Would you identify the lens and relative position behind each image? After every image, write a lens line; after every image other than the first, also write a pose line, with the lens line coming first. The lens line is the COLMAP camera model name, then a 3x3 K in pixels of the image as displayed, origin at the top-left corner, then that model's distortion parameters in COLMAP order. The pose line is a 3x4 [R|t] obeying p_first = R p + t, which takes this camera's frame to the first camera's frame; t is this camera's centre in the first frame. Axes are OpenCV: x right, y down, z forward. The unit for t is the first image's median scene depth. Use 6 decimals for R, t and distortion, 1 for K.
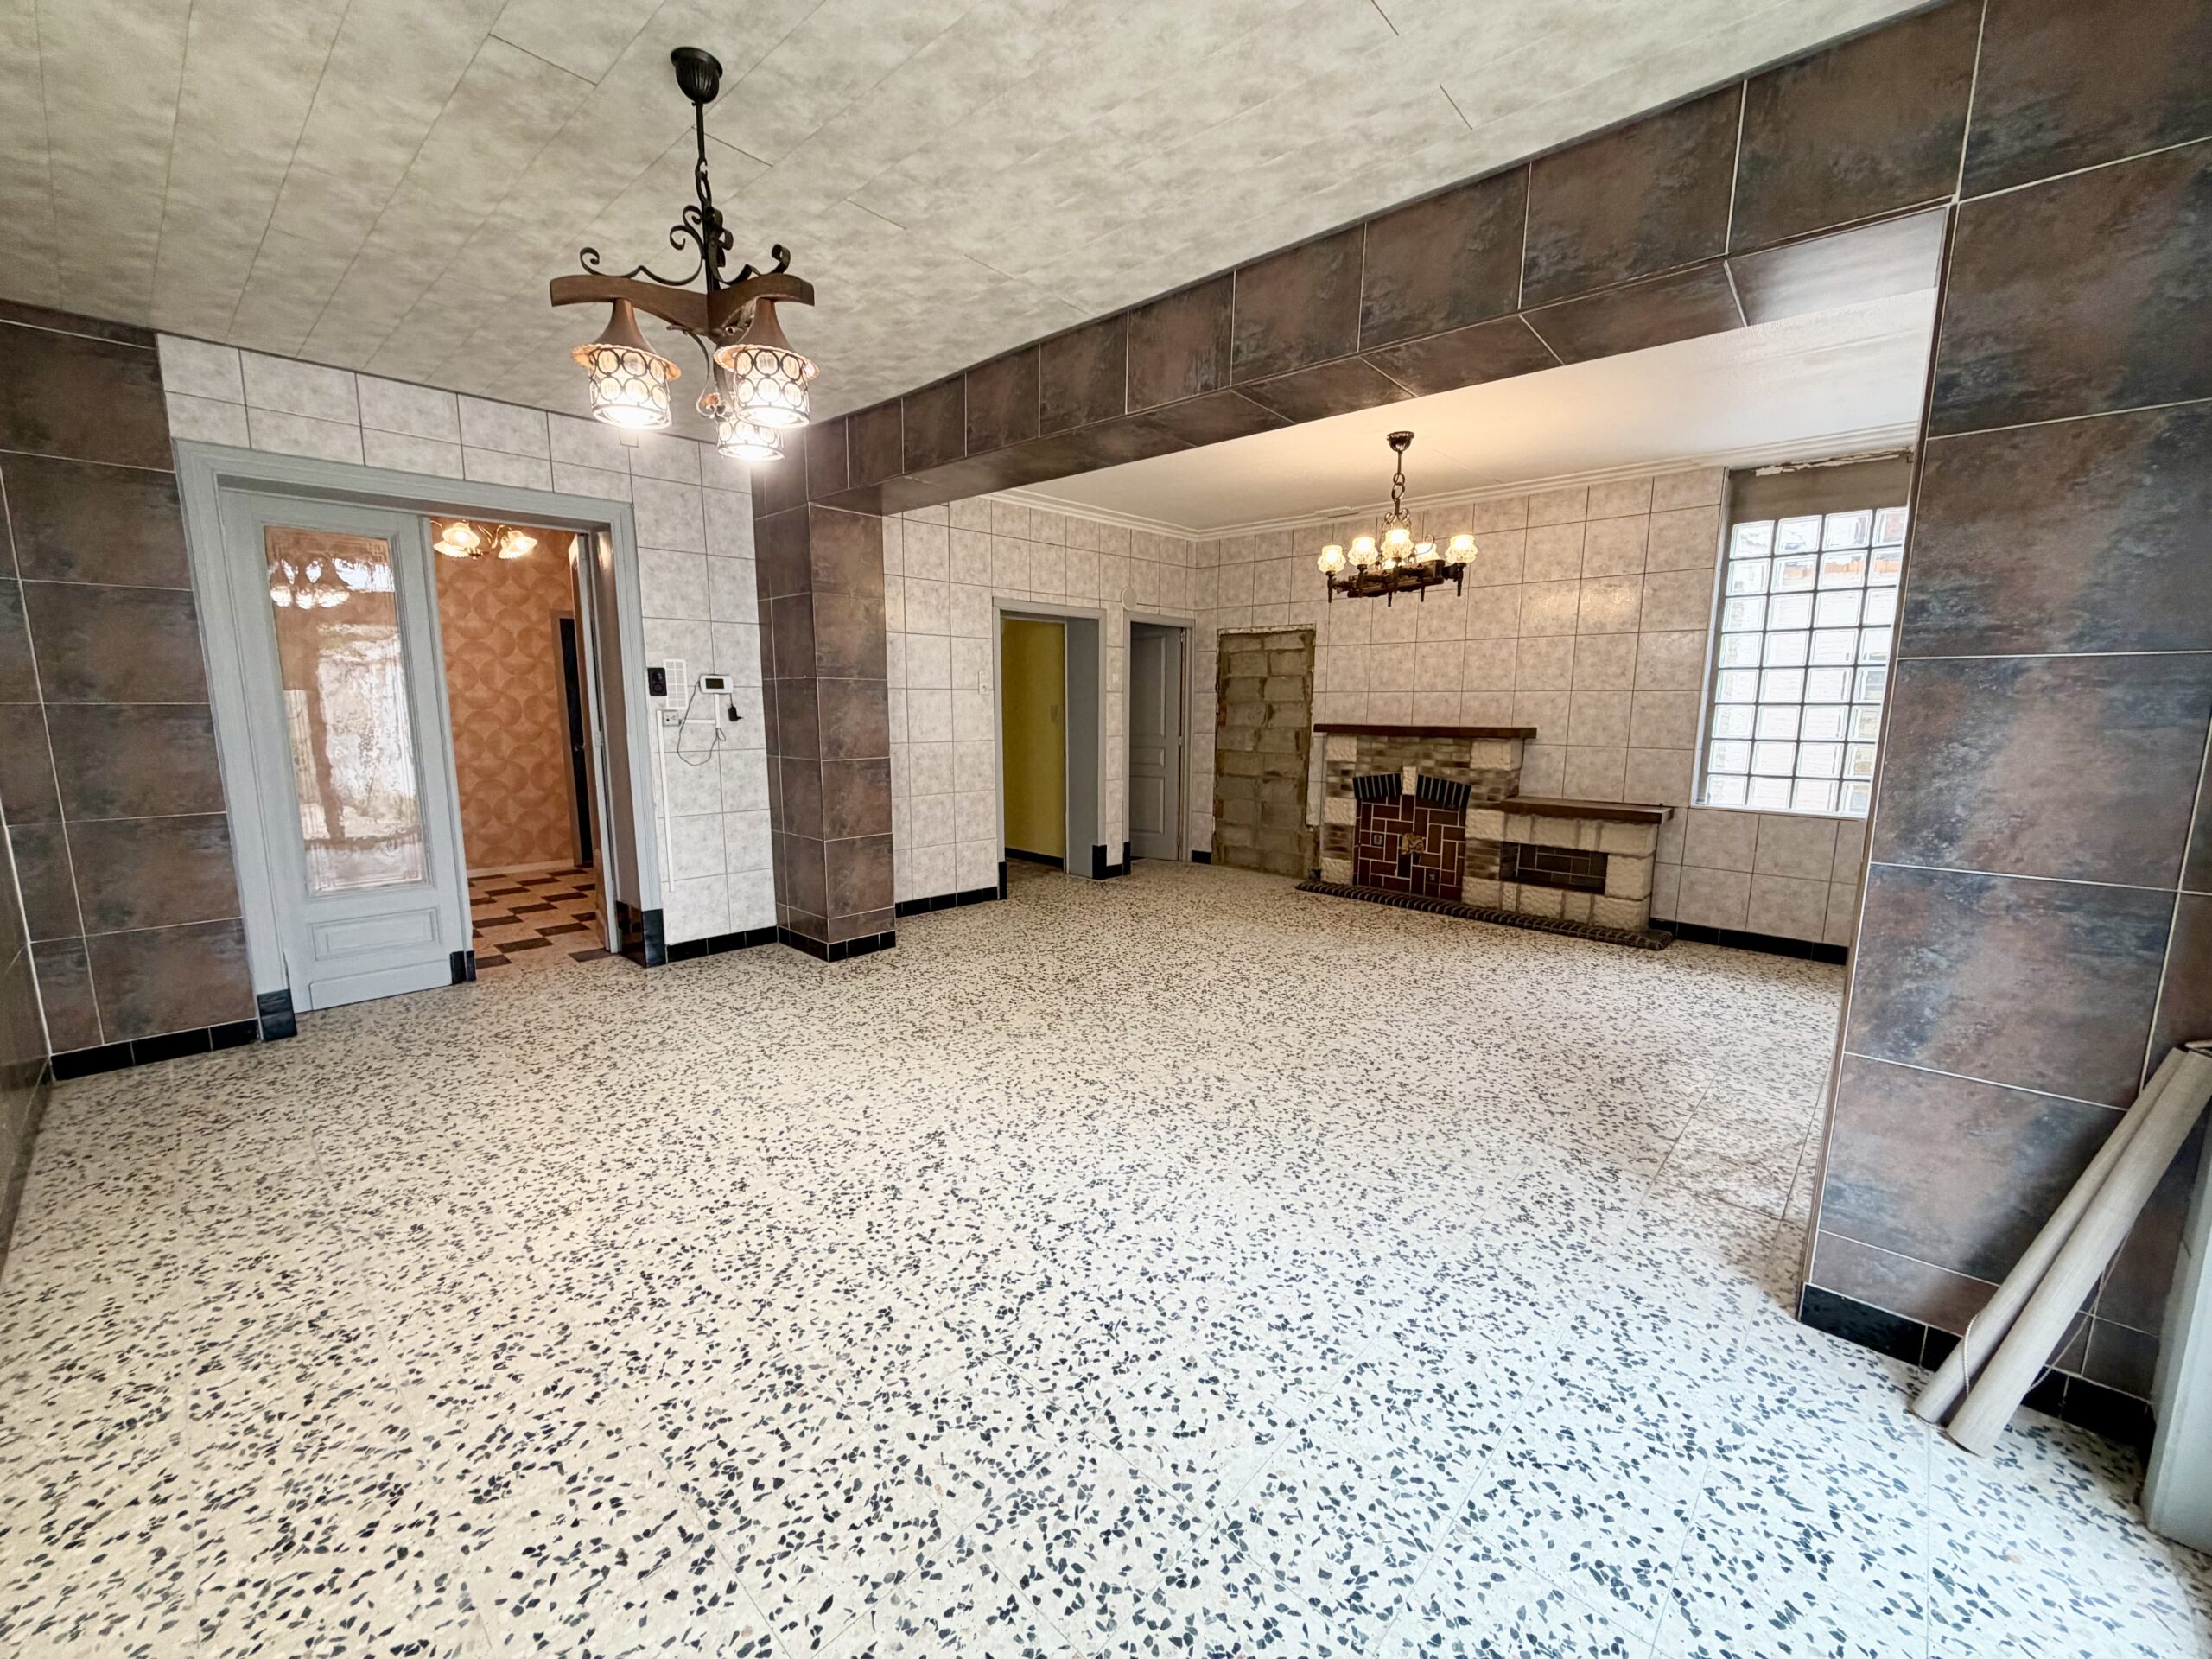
lens RADIAL K [[882.9, 0, 1108.1], [0, 882.9, 834.2], [0, 0, 1]] dist [0.000650, -0.000002]
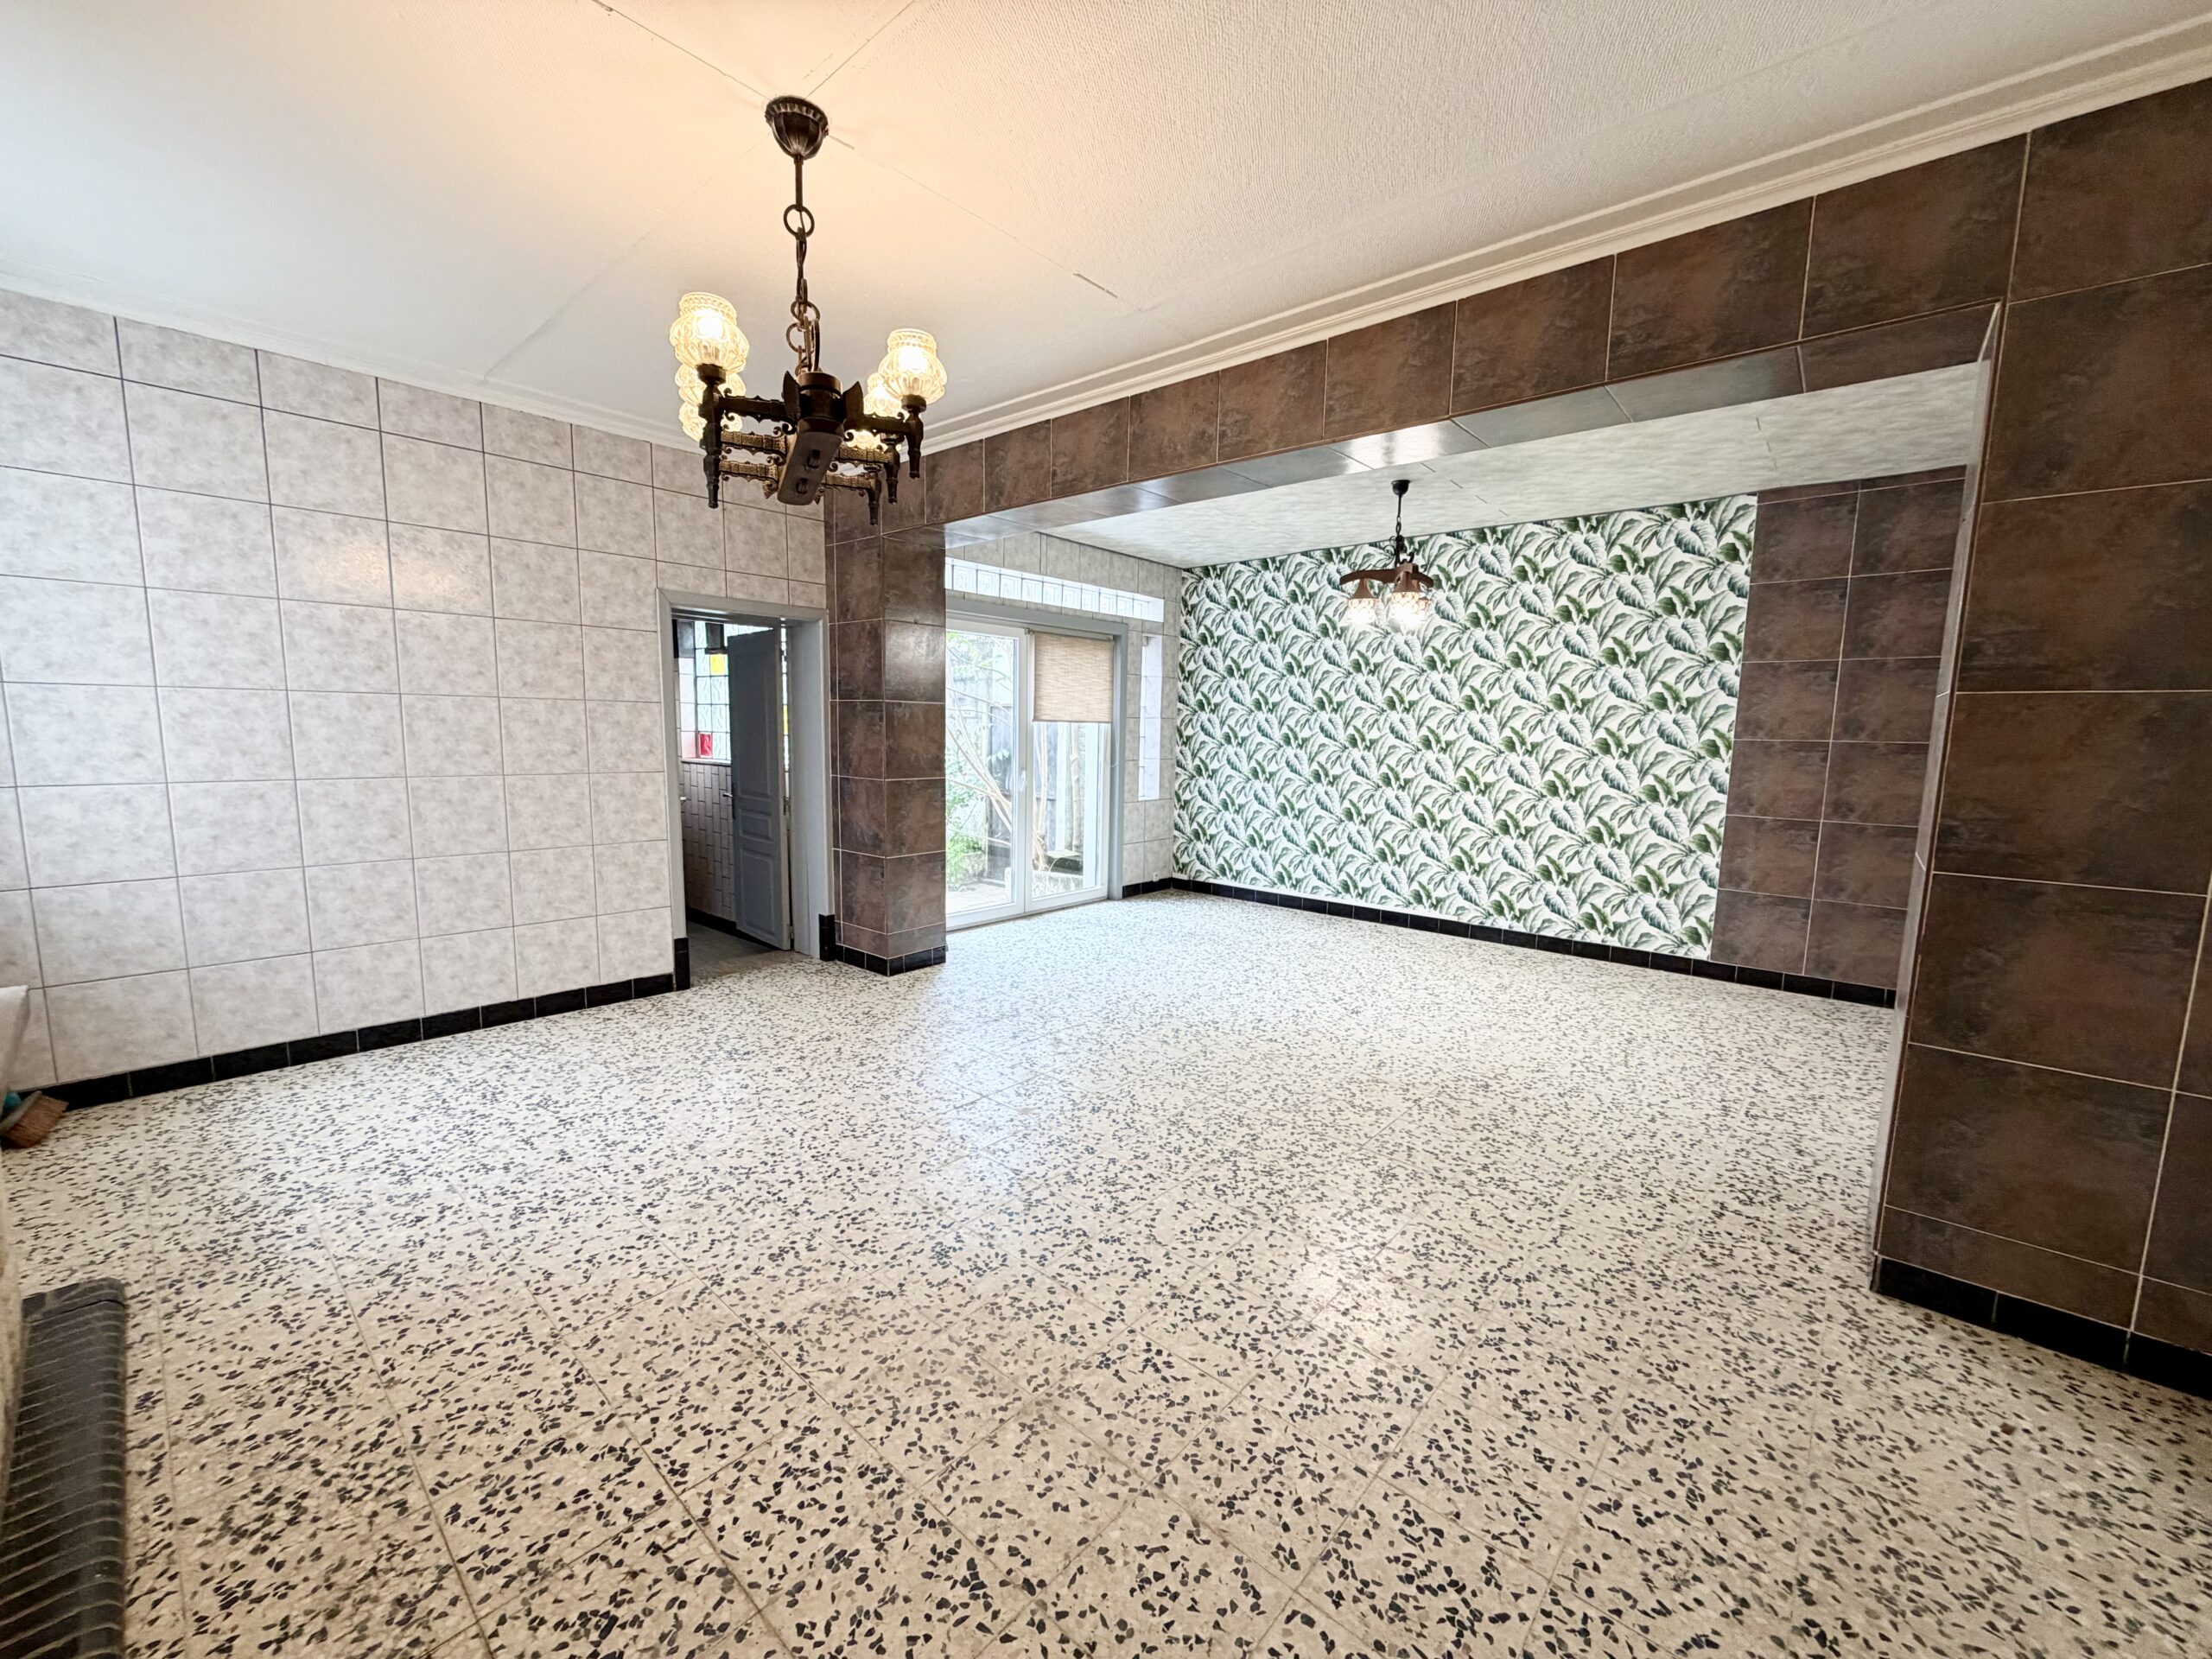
lens RADIAL K [[882.9, 0, 1101.0], [0, 882.9, 832.6], [0, 0, 1]] dist [0.000650, -0.000002]
pose [[-0.999594, -0.019166, -0.021092, 0.210392], [-0.024175, 0.962159, 0.271413, -0.270451], [0.015092, 0.271813, -0.962232, 1.784347]]
